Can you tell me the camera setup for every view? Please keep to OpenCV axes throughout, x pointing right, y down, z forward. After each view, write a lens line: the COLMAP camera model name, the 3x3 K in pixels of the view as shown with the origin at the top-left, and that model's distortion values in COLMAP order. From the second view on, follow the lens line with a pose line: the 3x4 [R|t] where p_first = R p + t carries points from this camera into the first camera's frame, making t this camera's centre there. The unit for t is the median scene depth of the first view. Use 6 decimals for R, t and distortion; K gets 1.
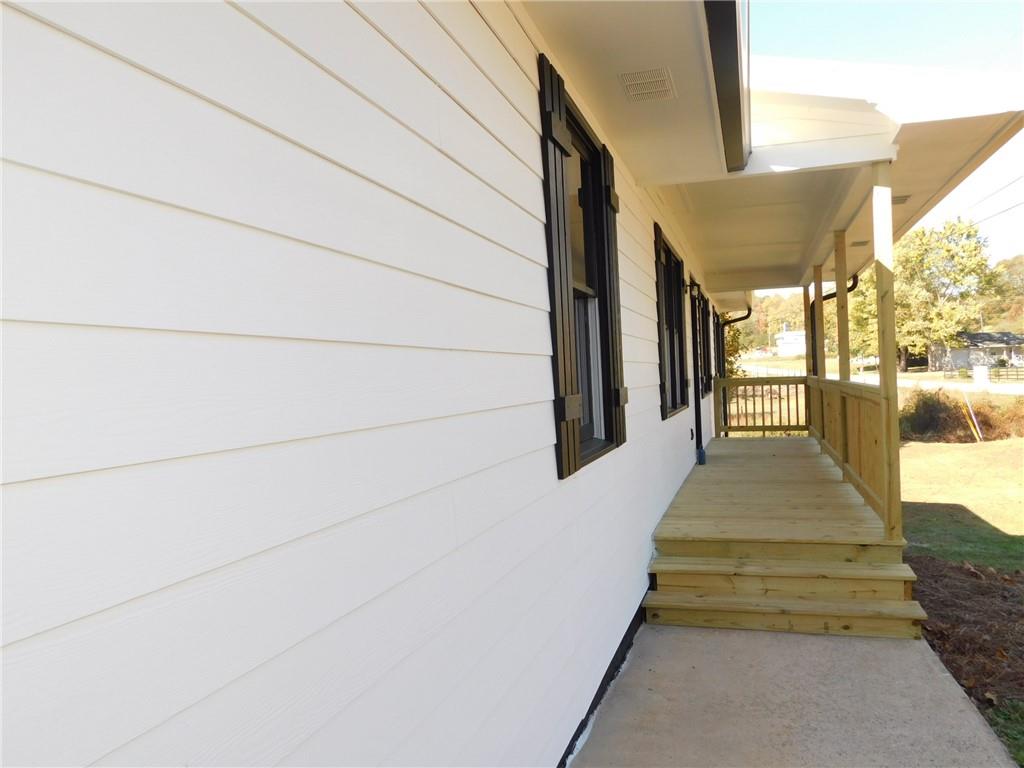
lens RADIAL K [[833.0, 0, 512.0], [0, 833.0, 384.0], [0, 0, 1]] dist [-0.004024, -0.001345]
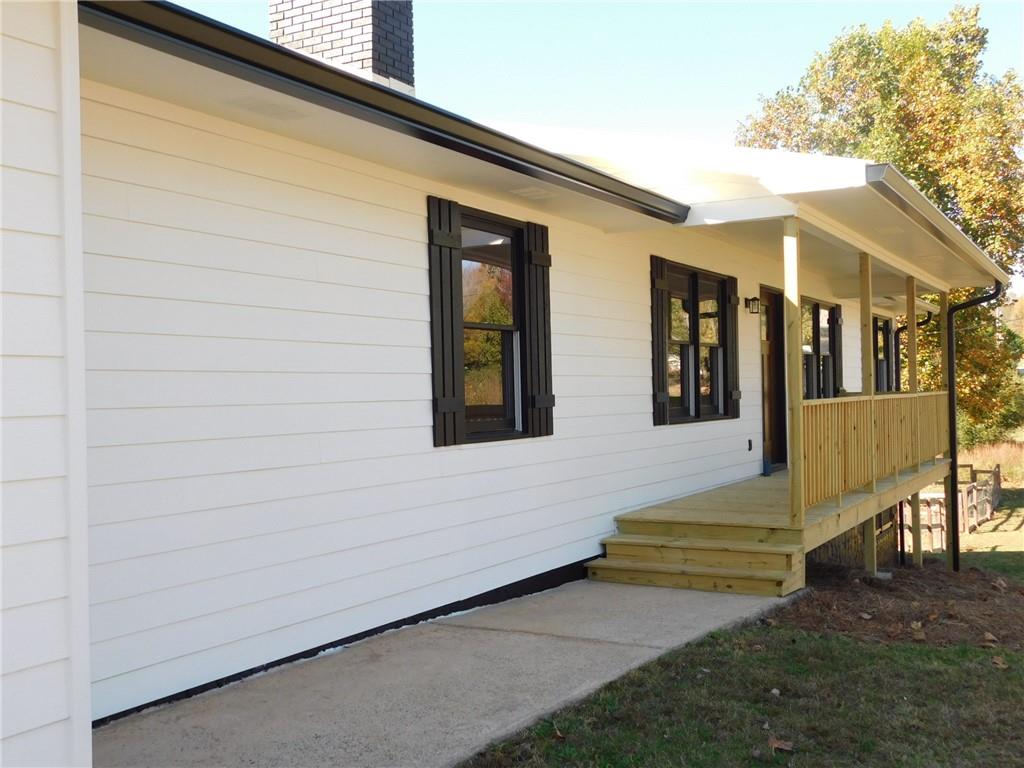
lens RADIAL K [[1089.4, 0, 530.4], [0, 1089.4, 384.6], [0, 0, 1]] dist [-0.008756, -0.014087]
pose [[0.977469, 0.020180, -0.210113, 0.431344], [-0.021187, 0.999772, -0.002543, -0.007035], [0.210014, 0.006938, 0.977674, -0.678660]]
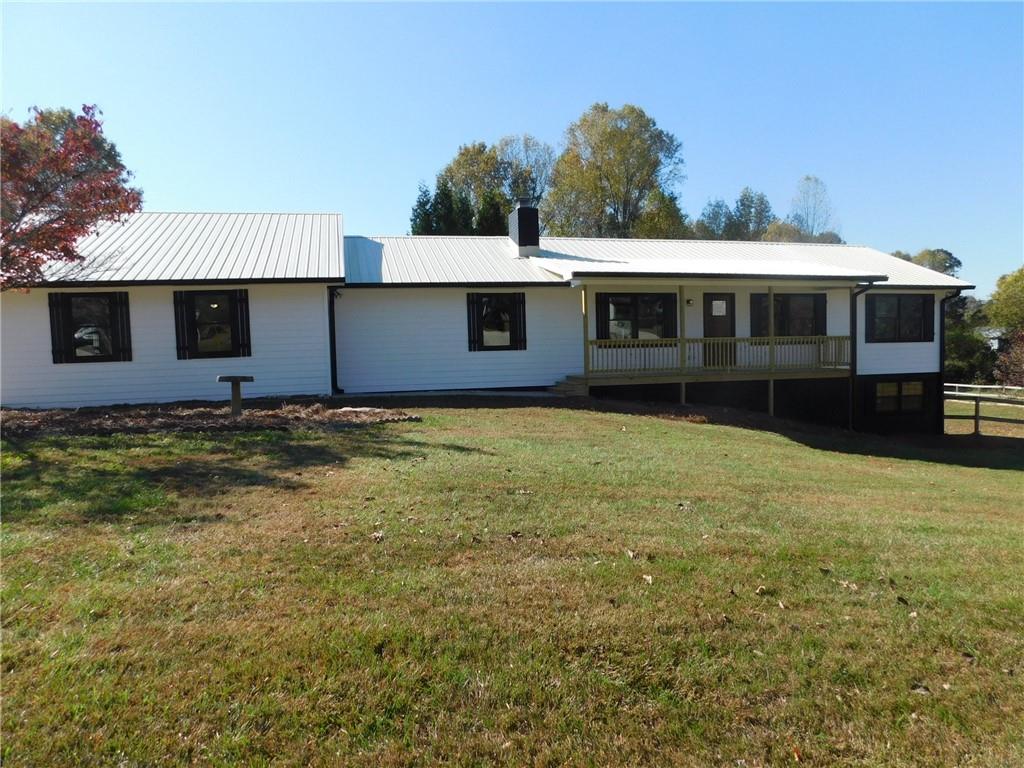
lens RADIAL K [[682.7, 0, 512.0], [0, 682.7, 384.0], [0, 0, 1]] dist [-0.071452, 0.065940]
pose [[0.512979, 0.069765, -0.855561, 3.285445], [-0.001968, 0.996785, 0.080100, -0.048146], [0.858399, -0.039406, 0.511467, -1.066550]]
